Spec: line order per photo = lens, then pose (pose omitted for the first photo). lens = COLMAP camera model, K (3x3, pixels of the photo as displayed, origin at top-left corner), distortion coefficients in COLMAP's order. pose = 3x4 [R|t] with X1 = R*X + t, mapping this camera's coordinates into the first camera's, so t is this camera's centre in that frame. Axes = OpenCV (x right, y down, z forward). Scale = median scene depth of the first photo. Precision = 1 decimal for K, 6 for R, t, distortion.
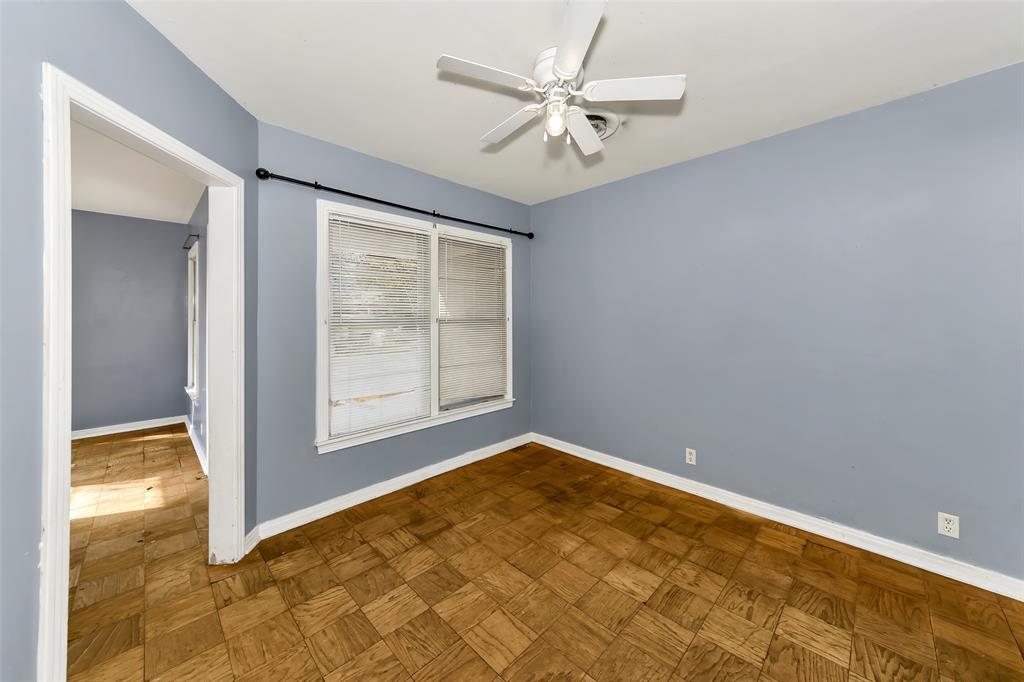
lens RADIAL K [[371.5, 0, 529.2], [0, 371.5, 307.2], [0, 0, 1]] dist [0.012661, -0.002904]
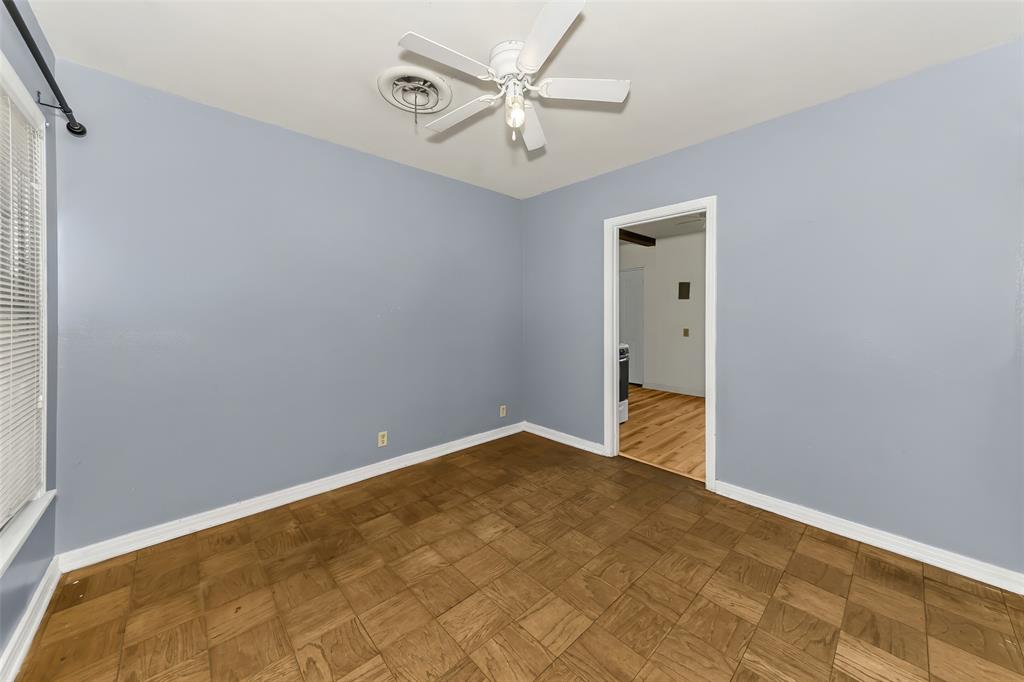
lens RADIAL K [[371.5, 0, 509.3], [0, 371.5, 310.1], [0, 0, 1]] dist [0.012661, -0.002904]
pose [[0.064662, 0.006932, 0.997883, -0.732329], [-0.018673, 0.999809, -0.005736, 0.050352], [-0.997732, -0.018263, 0.064779, 0.731986]]
